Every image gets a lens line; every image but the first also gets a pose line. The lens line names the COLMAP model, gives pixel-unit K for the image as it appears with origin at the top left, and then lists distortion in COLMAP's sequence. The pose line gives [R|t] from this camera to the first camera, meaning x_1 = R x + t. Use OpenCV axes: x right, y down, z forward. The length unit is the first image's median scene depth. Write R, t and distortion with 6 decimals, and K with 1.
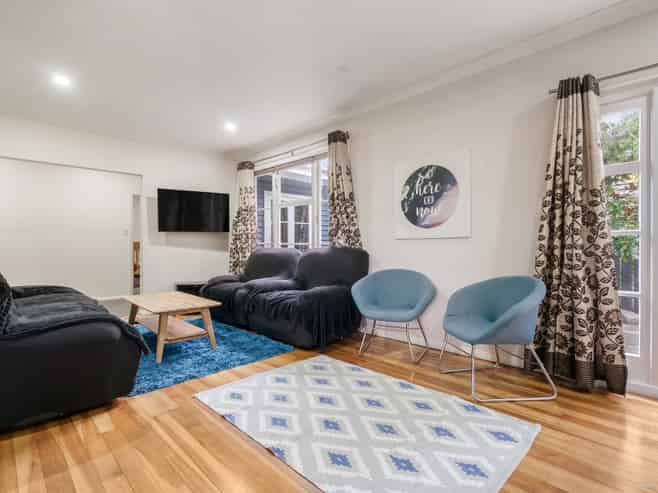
lens RADIAL K [[335.5, 0, 329.0], [0, 335.5, 246.5], [0, 0, 1]] dist [0.002097, -0.000148]
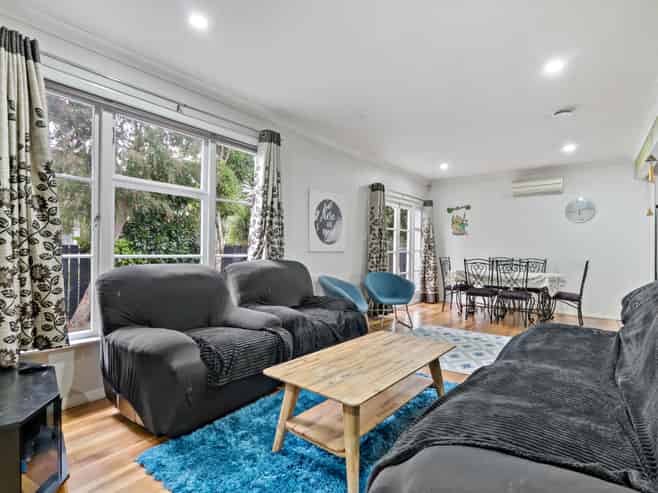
lens RADIAL K [[335.5, 0, 329.0], [0, 335.5, 246.5], [0, 0, 1]] dist [0.002097, -0.000148]
pose [[-0.109473, 0.012053, 0.993917, -1.238730], [-0.008357, 0.999880, -0.013045, -0.032688], [-0.993955, -0.009734, -0.109359, 1.312105]]
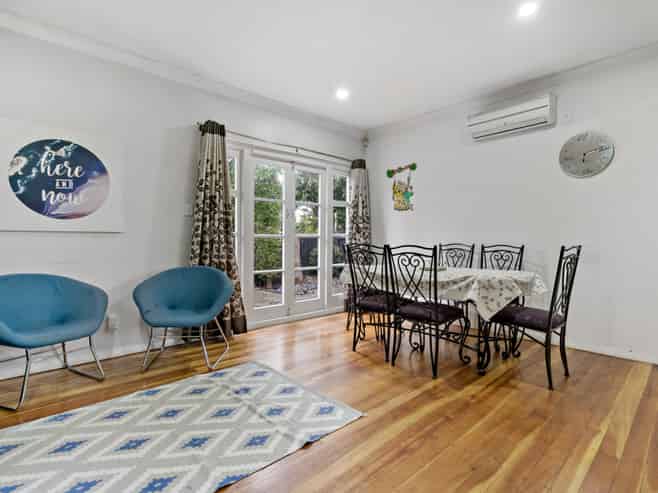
lens RADIAL K [[335.5, 0, 329.0], [0, 335.5, 246.5], [0, 0, 1]] dist [0.002097, -0.000148]
pose [[0.045927, -0.009730, 0.998897, -0.539777], [-0.000142, 0.999952, 0.009746, 0.003063], [-0.998945, -0.000589, 0.045923, 0.379311]]
